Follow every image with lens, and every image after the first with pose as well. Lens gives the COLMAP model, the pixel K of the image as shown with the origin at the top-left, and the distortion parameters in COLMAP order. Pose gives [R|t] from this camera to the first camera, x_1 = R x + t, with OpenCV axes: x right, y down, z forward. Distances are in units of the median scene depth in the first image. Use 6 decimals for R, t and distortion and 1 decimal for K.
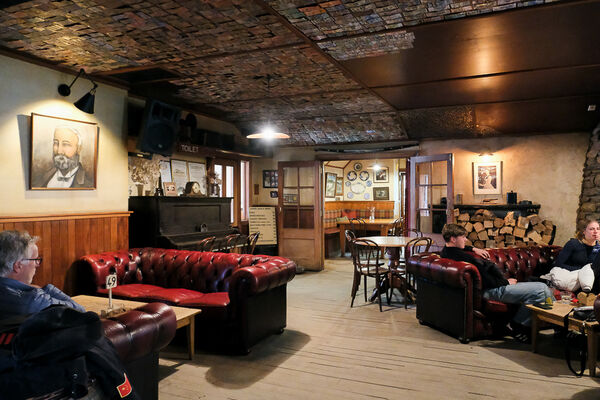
lens RADIAL K [[439.5, 0, 300.0], [0, 439.5, 200.0], [0, 0, 1]] dist [-0.001310, -0.000446]
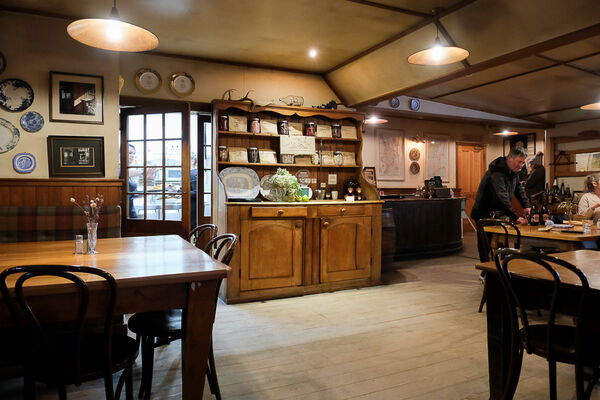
lens RADIAL K [[421.3, 0, 300.0], [0, 421.3, 200.0], [0, 0, 1]] dist [-0.004051, -0.001259]
pose [[0.644728, -0.013966, 0.764285, 0.052344], [0.005814, 0.999894, 0.013368, 0.014233], [-0.764390, -0.004175, 0.644740, 0.667907]]
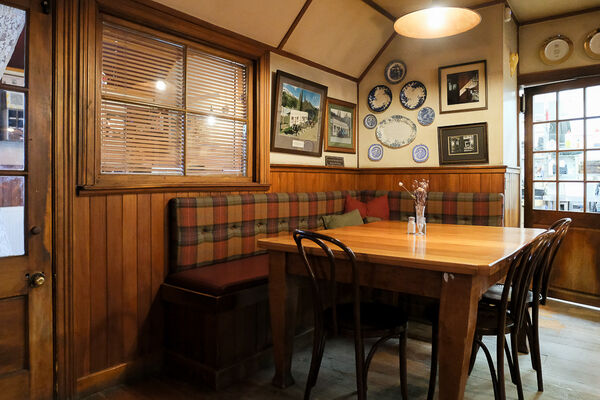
lens RADIAL K [[439.5, 0, 300.0], [0, 439.5, 200.0], [0, 0, 1]] dist [-0.001310, -0.000446]
pose [[0.979937, 0.011089, -0.198998, 0.129216], [-0.004176, 0.999374, 0.035121, 0.016464], [0.199263, -0.033585, 0.979370, 0.640209]]
